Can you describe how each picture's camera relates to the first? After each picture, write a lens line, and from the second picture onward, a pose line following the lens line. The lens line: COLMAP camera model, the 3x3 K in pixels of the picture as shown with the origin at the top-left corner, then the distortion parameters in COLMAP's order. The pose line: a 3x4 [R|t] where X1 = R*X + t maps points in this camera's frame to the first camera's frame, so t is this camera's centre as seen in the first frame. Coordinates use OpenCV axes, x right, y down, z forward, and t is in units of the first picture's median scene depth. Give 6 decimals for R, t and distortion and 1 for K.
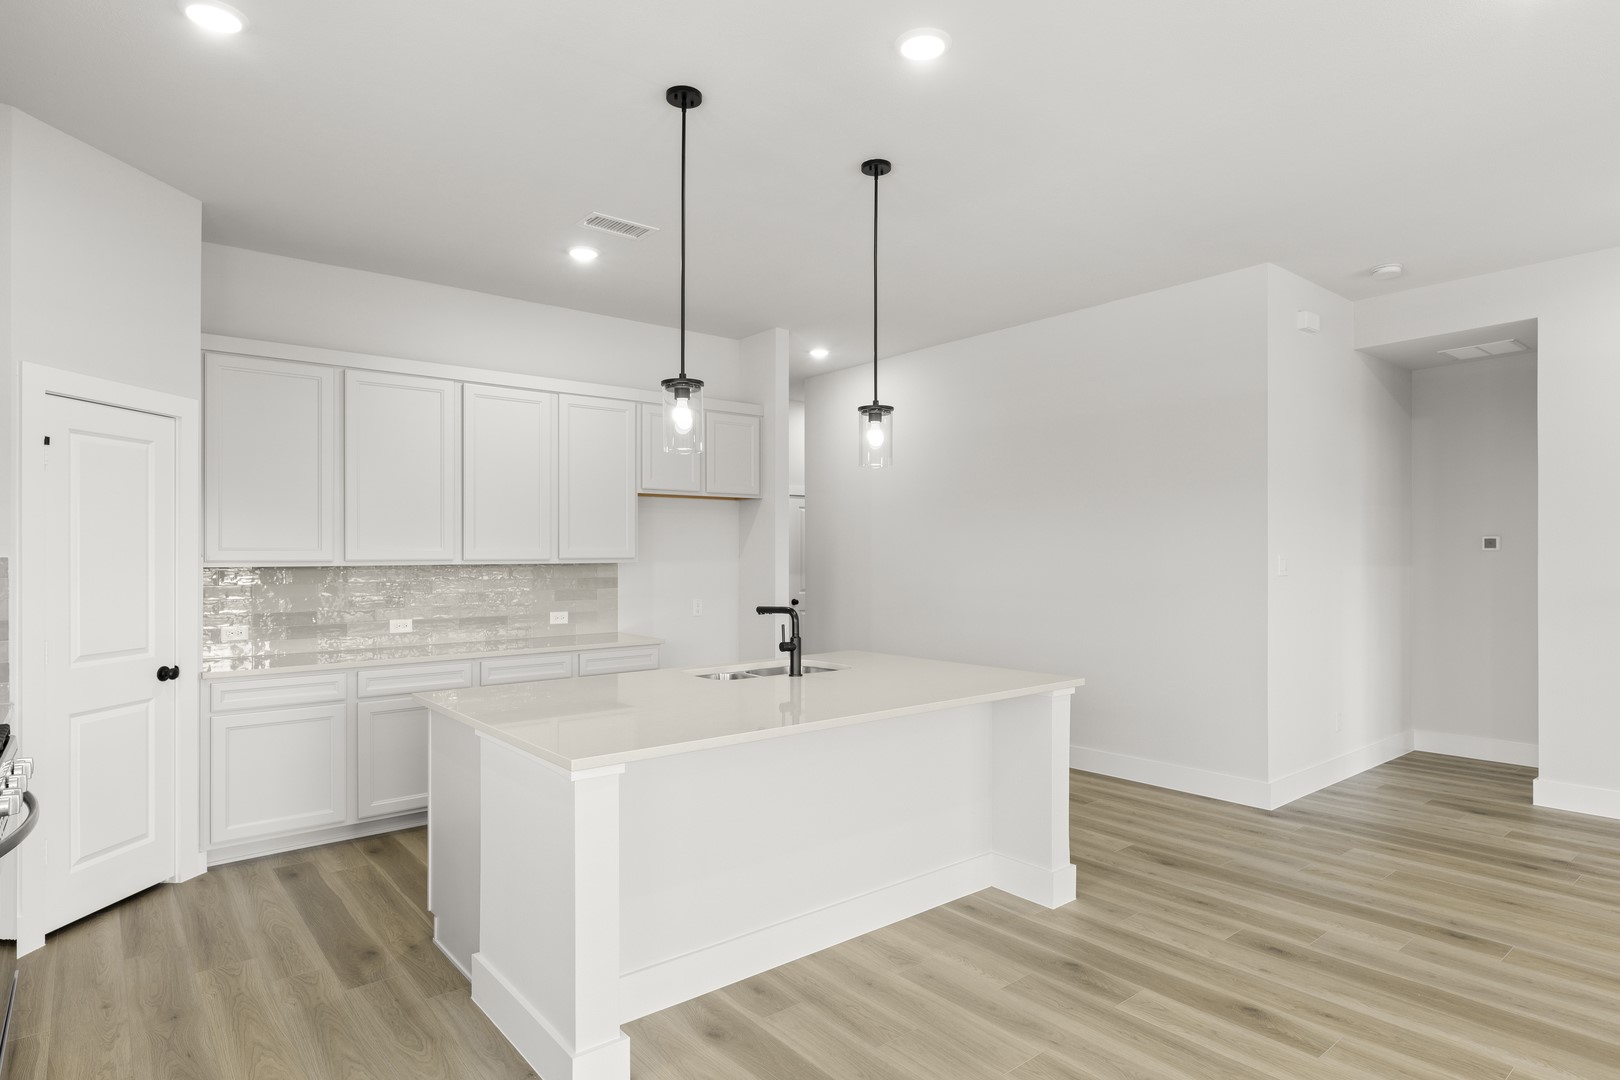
lens RADIAL K [[876.4, 0, 812.5], [0, 876.4, 555.7], [0, 0, 1]] dist [-0.003395, -0.000743]
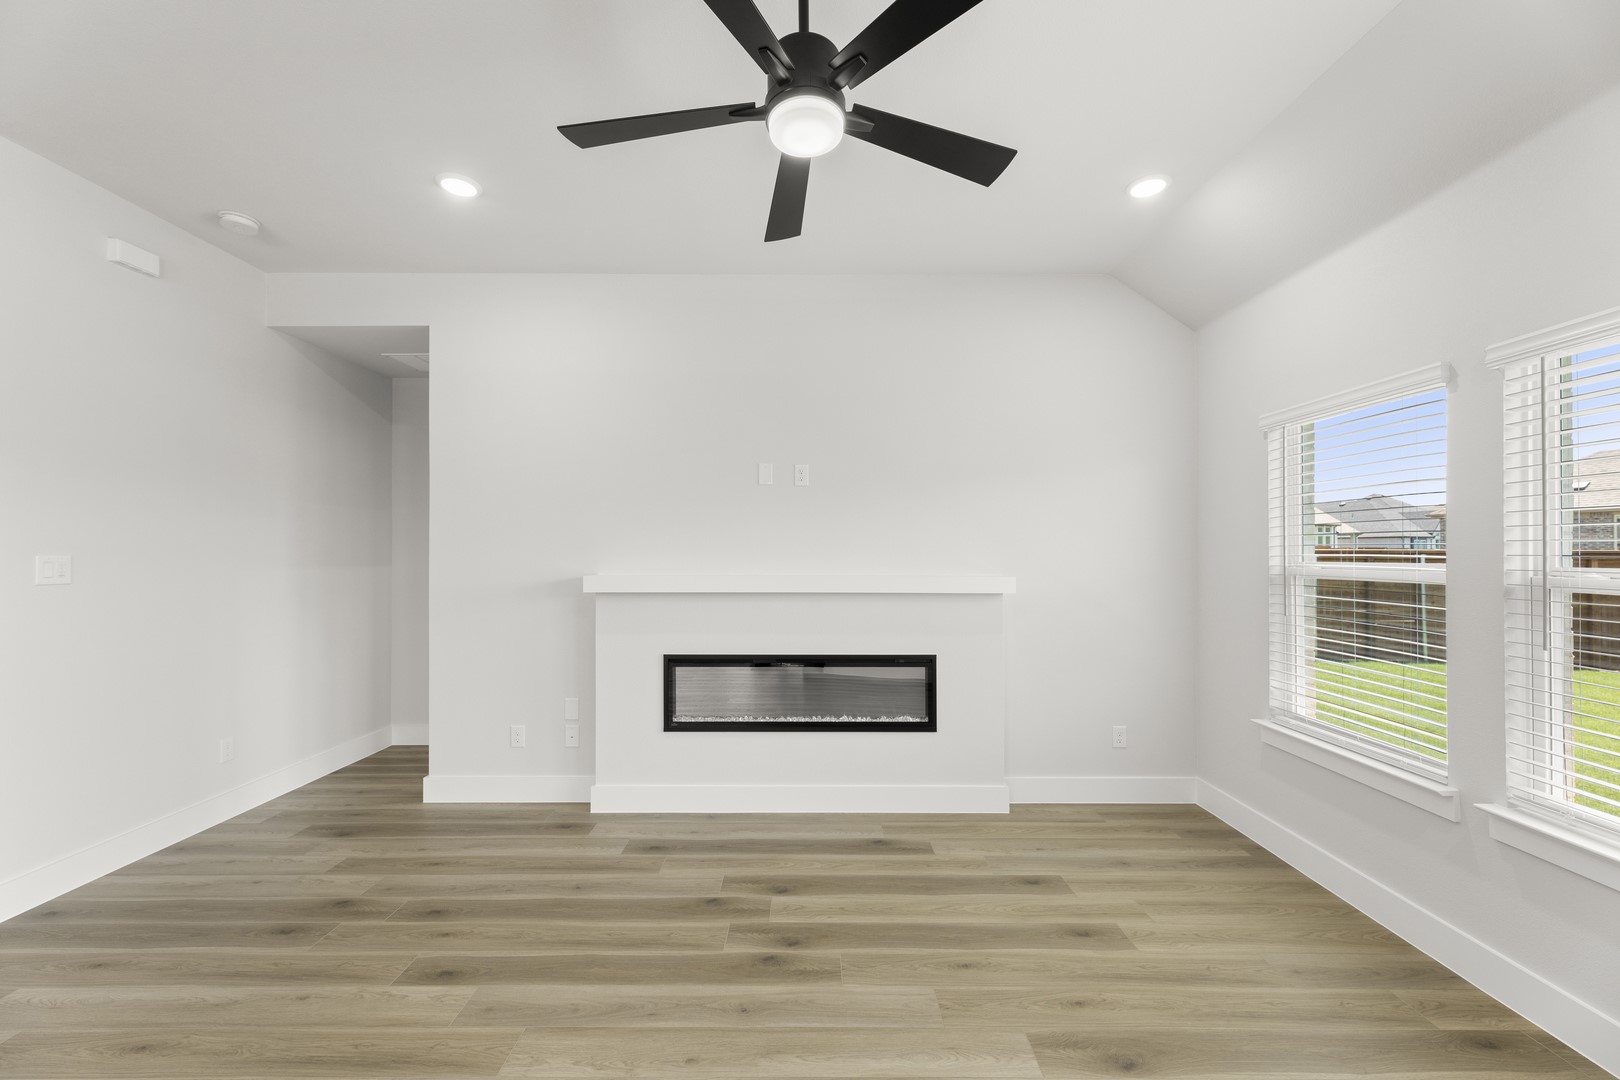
lens RADIAL K [[641.8, 0, 812.8], [0, 641.8, 547.5], [0, 0, 1]] dist [0.003656, 0.000458]
pose [[0.631090, 0.014280, 0.775578, 0.680951], [-0.006174, 0.999891, -0.013386, -0.006385], [-0.775685, 0.003659, 0.631110, 0.225148]]
